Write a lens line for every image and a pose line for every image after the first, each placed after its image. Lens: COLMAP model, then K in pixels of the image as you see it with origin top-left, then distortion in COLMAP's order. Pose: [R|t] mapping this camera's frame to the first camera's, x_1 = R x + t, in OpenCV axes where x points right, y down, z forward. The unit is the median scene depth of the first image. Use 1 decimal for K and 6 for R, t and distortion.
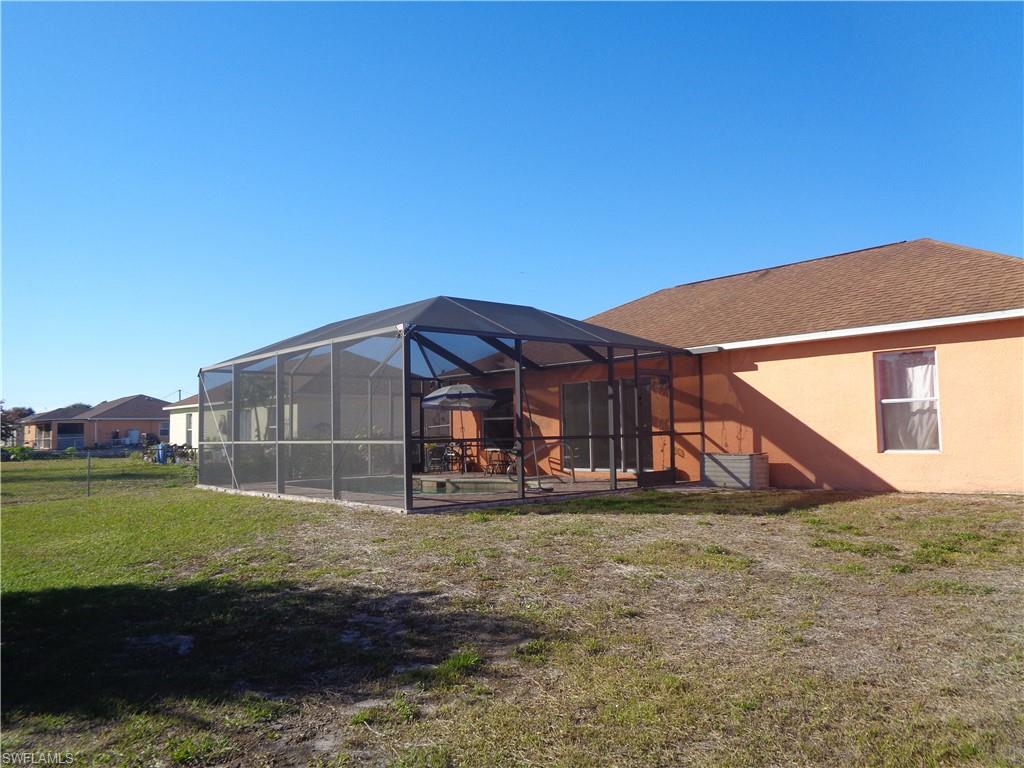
lens RADIAL K [[768.0, 0, 514.5], [0, 768.0, 389.5], [0, 0, 1]] dist [0.011966, 0.004277]
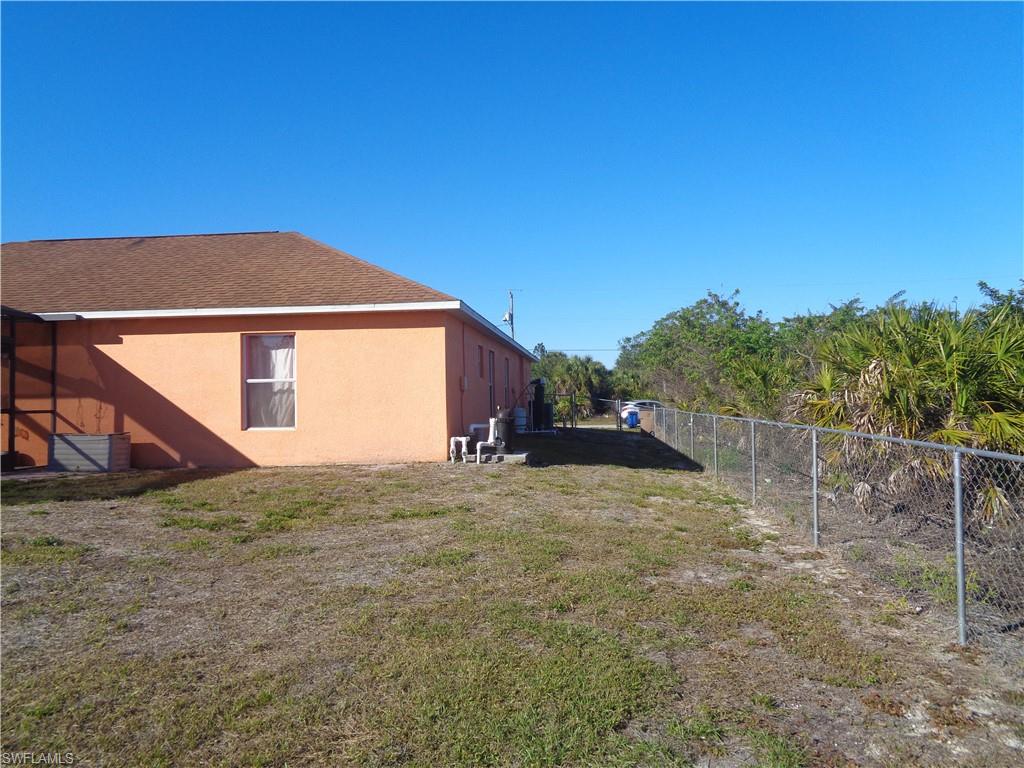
lens RADIAL K [[768.0, 0, 511.8], [0, 768.0, 388.7], [0, 0, 1]] dist [0.011966, 0.004277]
pose [[0.732286, 0.024646, 0.680551, 0.032337], [-0.040679, 0.999143, 0.007588, 0.003402], [-0.679781, -0.033241, 0.732661, -0.004494]]
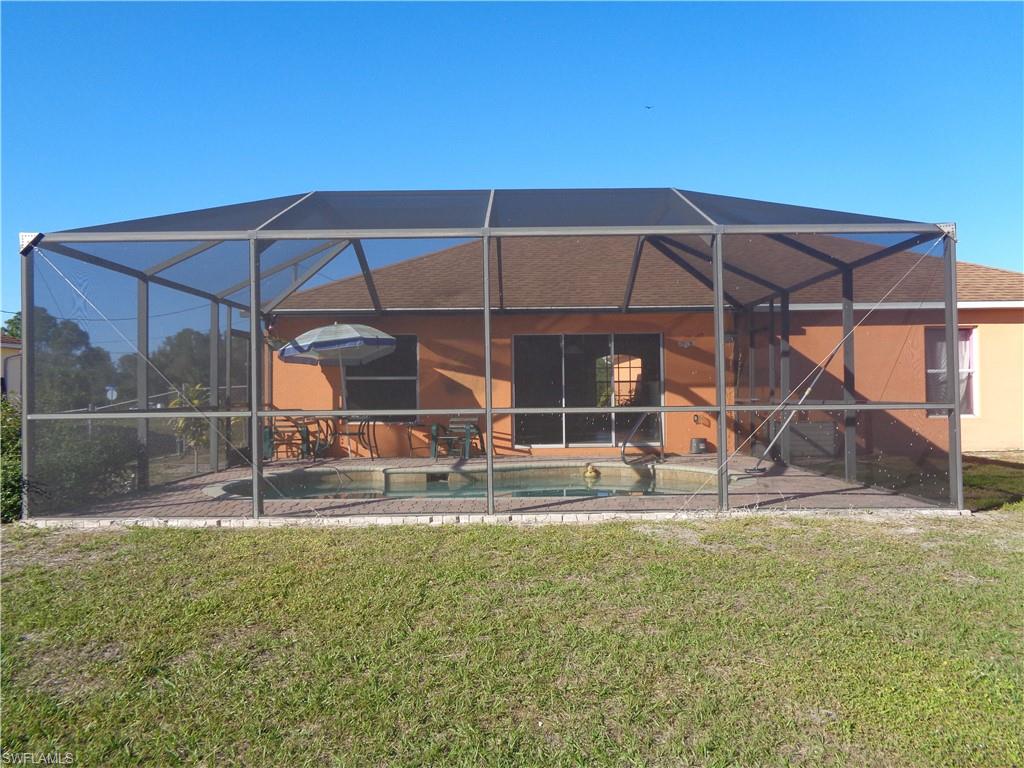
lens RADIAL K [[768.0, 0, 521.8], [0, 768.0, 423.4], [0, 0, 1]] dist [0.011966, 0.004277]
pose [[0.651282, -0.018184, 0.758618, -0.745406], [-0.044694, 0.997058, 0.062269, 0.047455], [-0.757519, -0.074461, 0.648553, 0.722987]]
